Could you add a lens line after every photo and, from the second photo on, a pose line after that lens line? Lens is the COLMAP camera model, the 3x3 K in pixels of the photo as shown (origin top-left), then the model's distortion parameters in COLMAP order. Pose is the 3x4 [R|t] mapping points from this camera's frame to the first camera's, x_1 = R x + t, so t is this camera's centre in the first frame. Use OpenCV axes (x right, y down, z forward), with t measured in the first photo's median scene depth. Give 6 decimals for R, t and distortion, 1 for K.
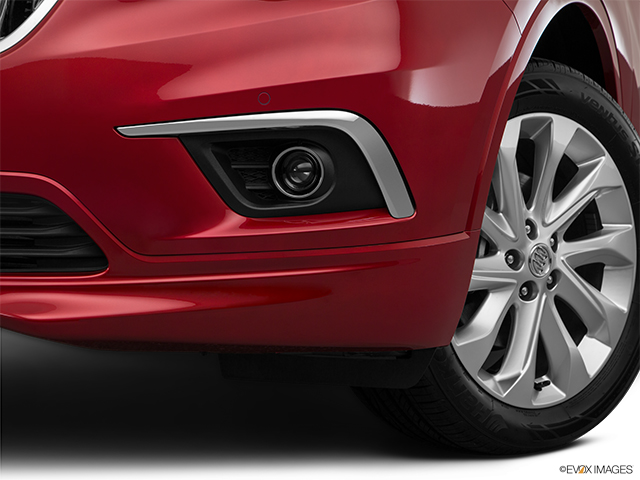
lens RADIAL K [[1615.0, 0, 320.0], [0, 1615.0, 240.0], [0, 0, 1]] dist [0.396745, -0.187985]
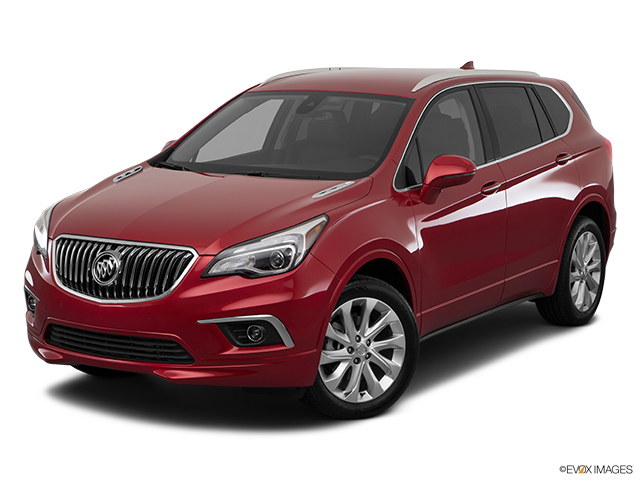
lens RADIAL K [[1253.1, 0, 320.0], [0, 1253.1, 240.0], [0, 0, 1]] dist [0.033832, 0.060879]
pose [[0.987612, 0.015842, -0.156115, 0.450718], [-0.009467, 0.999094, 0.041498, -0.299377], [0.156631, -0.039506, 0.986867, -1.270140]]
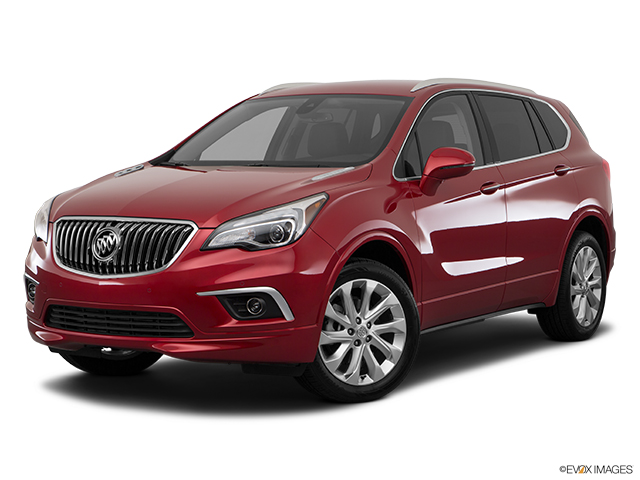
lens RADIAL K [[1253.1, 0, 320.0], [0, 1253.1, 240.0], [0, 0, 1]] dist [0.033832, 0.060879]
pose [[0.987488, -0.000811, -0.157694, 0.455711], [-0.004551, 0.999424, -0.033637, -0.081525], [0.157630, 0.033934, 0.986915, -1.273725]]
